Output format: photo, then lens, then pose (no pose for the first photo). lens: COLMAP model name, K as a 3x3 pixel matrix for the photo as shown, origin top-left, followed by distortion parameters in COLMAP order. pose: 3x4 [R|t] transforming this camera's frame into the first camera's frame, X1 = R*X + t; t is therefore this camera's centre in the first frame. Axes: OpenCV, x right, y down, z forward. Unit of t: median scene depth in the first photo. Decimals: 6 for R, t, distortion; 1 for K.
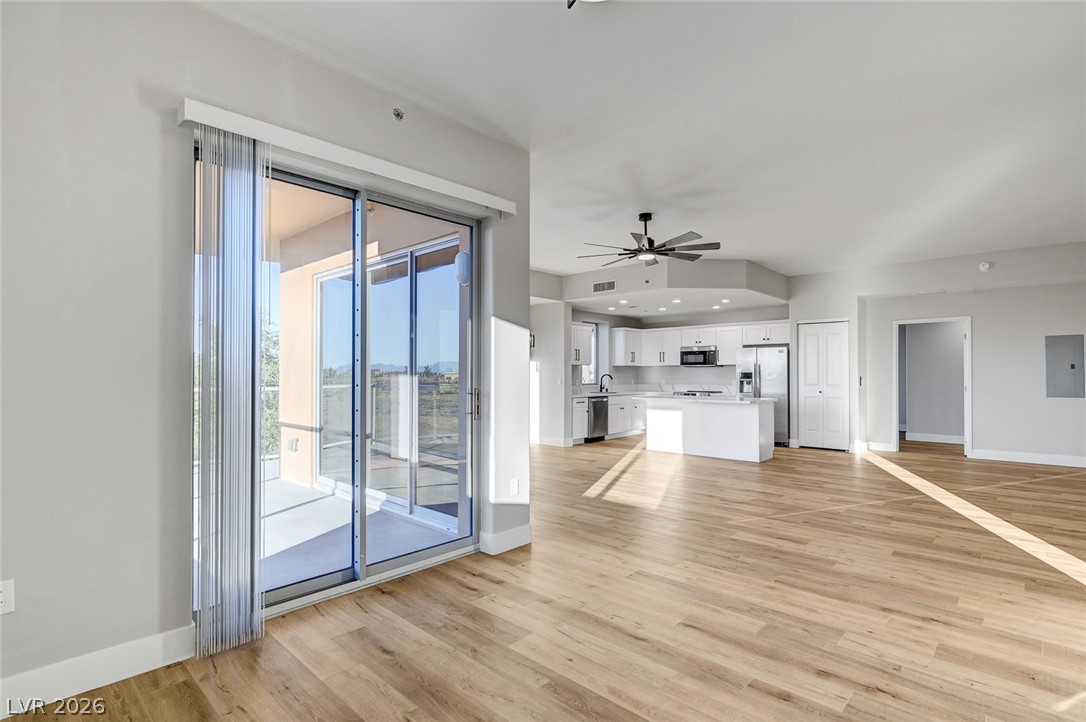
lens RADIAL K [[518.3, 0, 549.7], [0, 518.3, 369.1], [0, 0, 1]] dist [-0.001549, 0.000468]
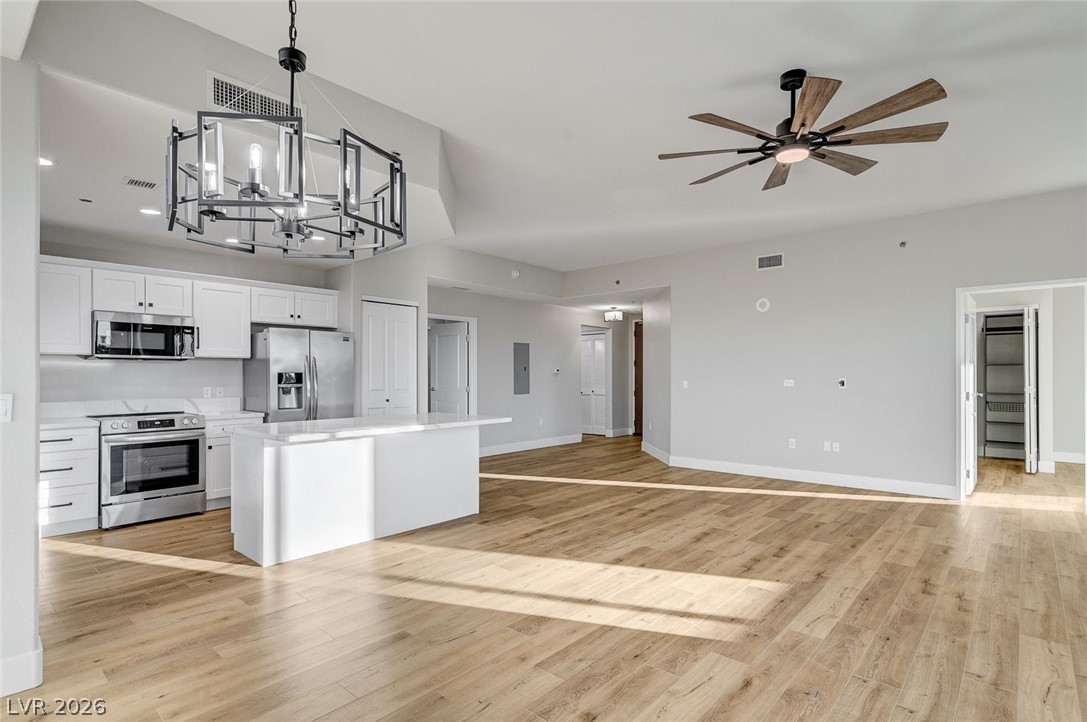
lens RADIAL K [[545.5, 0, 545.8], [0, 545.5, 373.6], [0, 0, 1]] dist [0.000267, -0.000023]
pose [[-0.027099, 0.002992, 0.999628, -0.553671], [-0.007752, 0.999965, -0.003203, 0.018966], [-0.999603, -0.007836, -0.027075, 1.899201]]
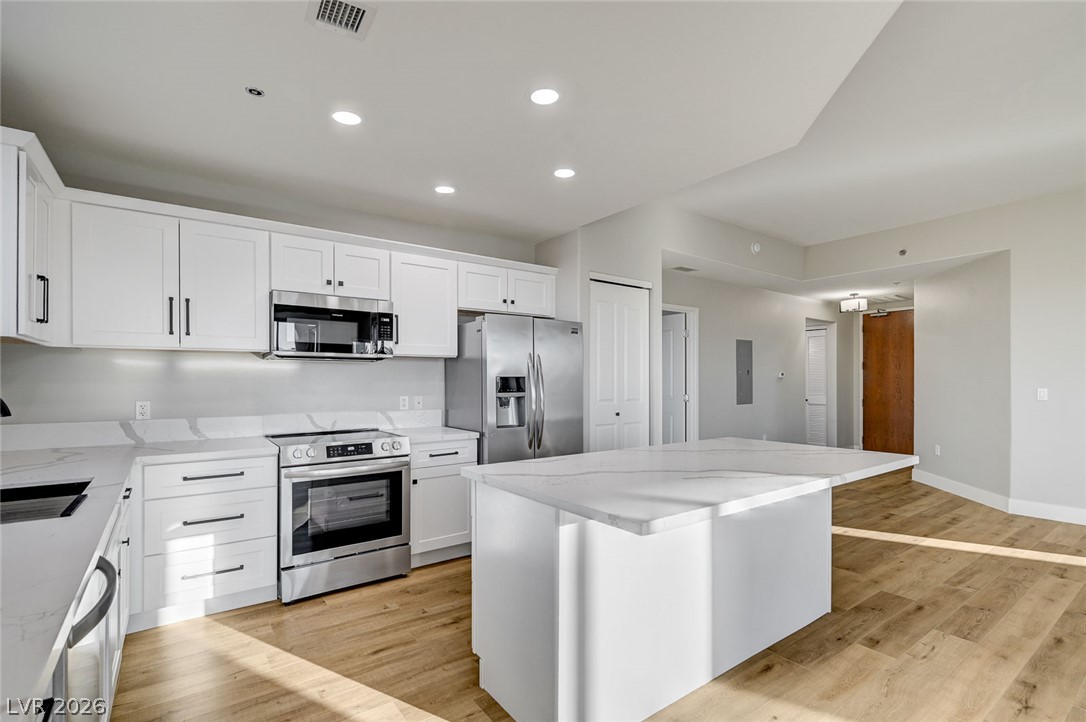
lens RADIAL K [[505.2, 0, 545.9], [0, 505.2, 380.0], [0, 0, 1]] dist [0.000077, 0.000359]
pose [[0.186006, 0.001023, 0.982548, -0.001931], [-0.007557, 0.999971, 0.000390, 0.022330], [-0.982520, -0.007498, 0.186009, 2.308551]]
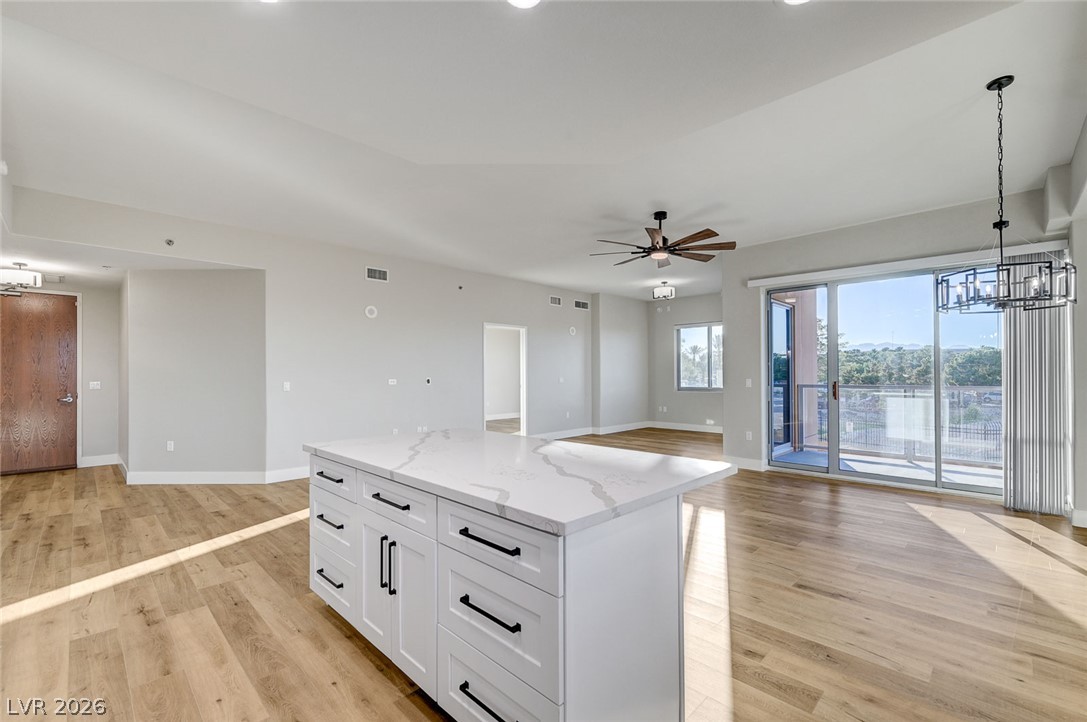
lens RADIAL K [[464.7, 0, 549.3], [0, 464.7, 374.9], [0, 0, 1]] dist [-0.002093, -0.000570]
pose [[-0.999621, 0.005278, 0.027018, 0.561833], [0.005083, 0.999961, -0.007277, 0.026313], [-0.027056, -0.007137, -0.999608, 2.833433]]
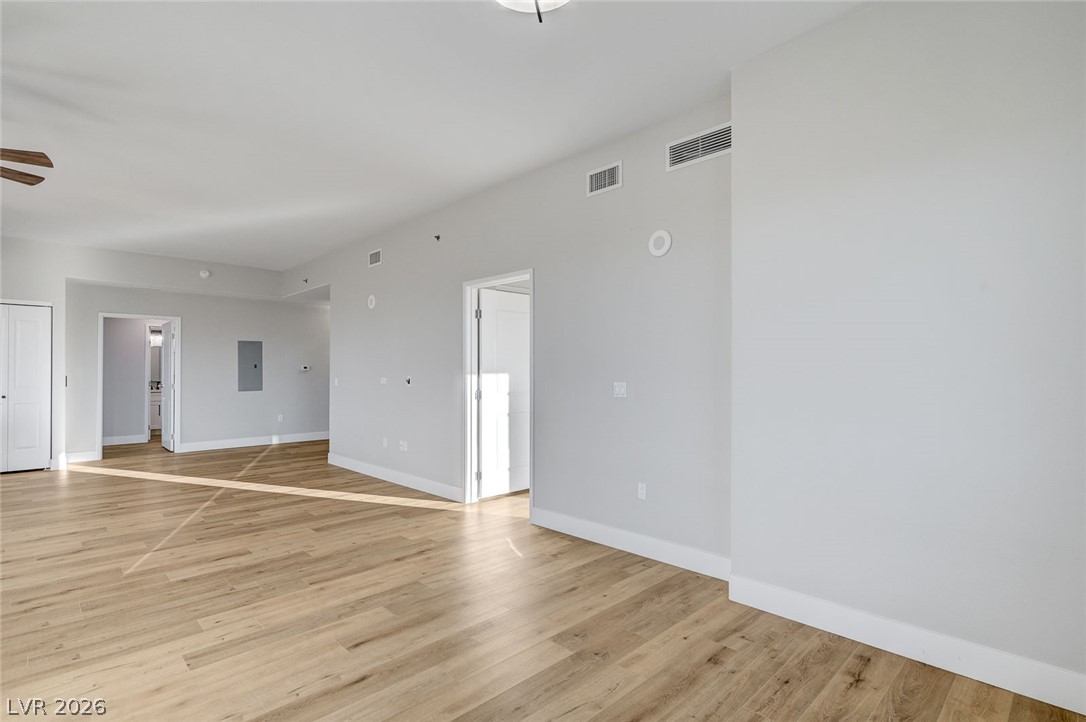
lens RADIAL K [[528.4, 0, 546.6], [0, 528.4, 367.1], [0, 0, 1]] dist [0.001264, 0.000431]
pose [[0.047123, 0.009164, 0.998847, -0.468481], [-0.007890, 0.999930, -0.008801, 0.004669], [-0.998858, -0.007467, 0.047192, 0.442722]]
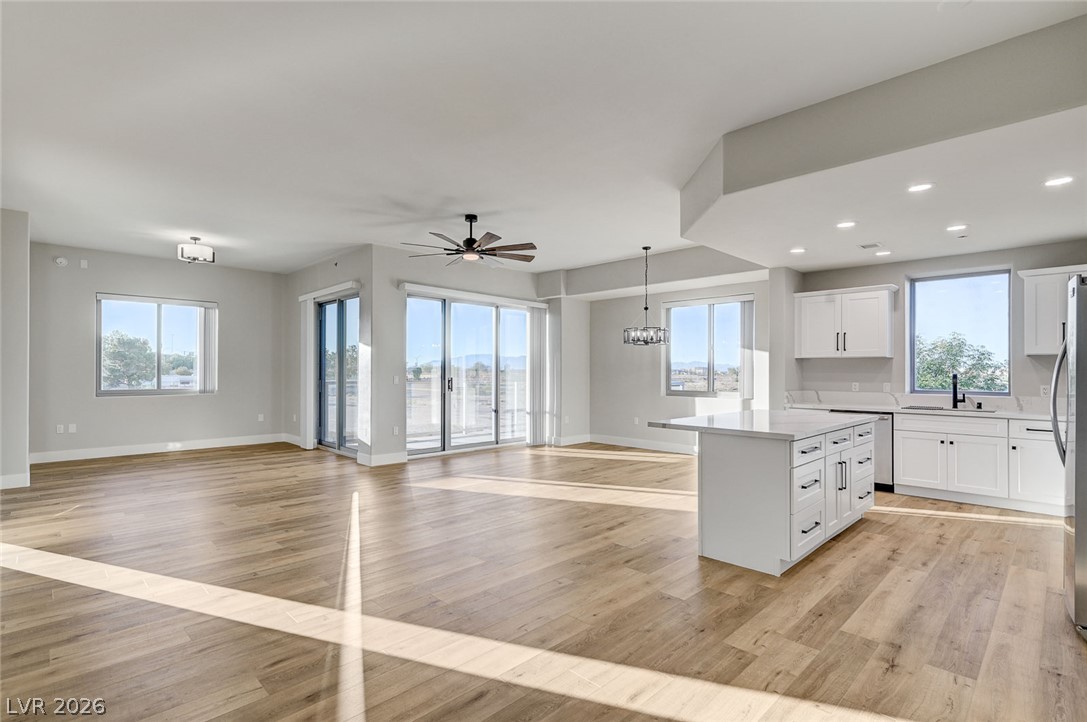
lens RADIAL K [[518.7, 0, 550.2], [0, 518.7, 369.1], [0, 0, 1]] dist [-0.001549, 0.000468]
pose [[-0.034125, -0.001926, -0.999416, 1.809460], [0.005760, 0.999981, -0.002124, 0.014952], [0.999401, -0.005829, -0.034113, 1.783377]]
